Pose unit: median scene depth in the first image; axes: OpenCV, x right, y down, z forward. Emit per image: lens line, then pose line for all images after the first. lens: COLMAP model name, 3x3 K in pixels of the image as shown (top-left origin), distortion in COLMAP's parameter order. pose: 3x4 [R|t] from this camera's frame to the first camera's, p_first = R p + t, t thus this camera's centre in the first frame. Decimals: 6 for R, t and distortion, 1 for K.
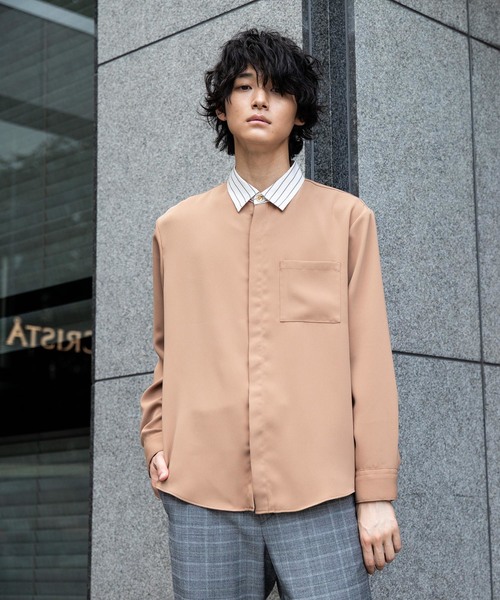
lens RADIAL K [[1284.7, 0, 391.5], [0, 1284.7, 296.4], [0, 0, 1]] dist [0.066930, 0.000000]
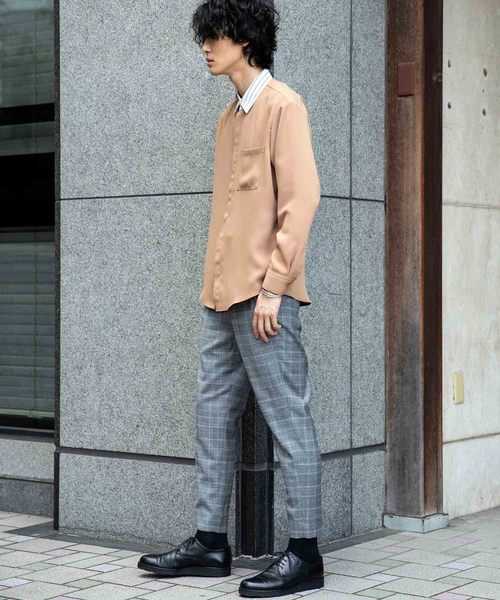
lens RADIAL K [[1544.5, 0, 253.8], [0, 1544.5, 294.5], [0, 0, 1]] dist [0.125119, 0.000000]
pose [[0.997737, 0.029220, 0.060548, -0.128697], [-0.039231, 0.984422, 0.171389, -0.125124], [-0.054597, -0.173377, 0.983341, -0.630172]]
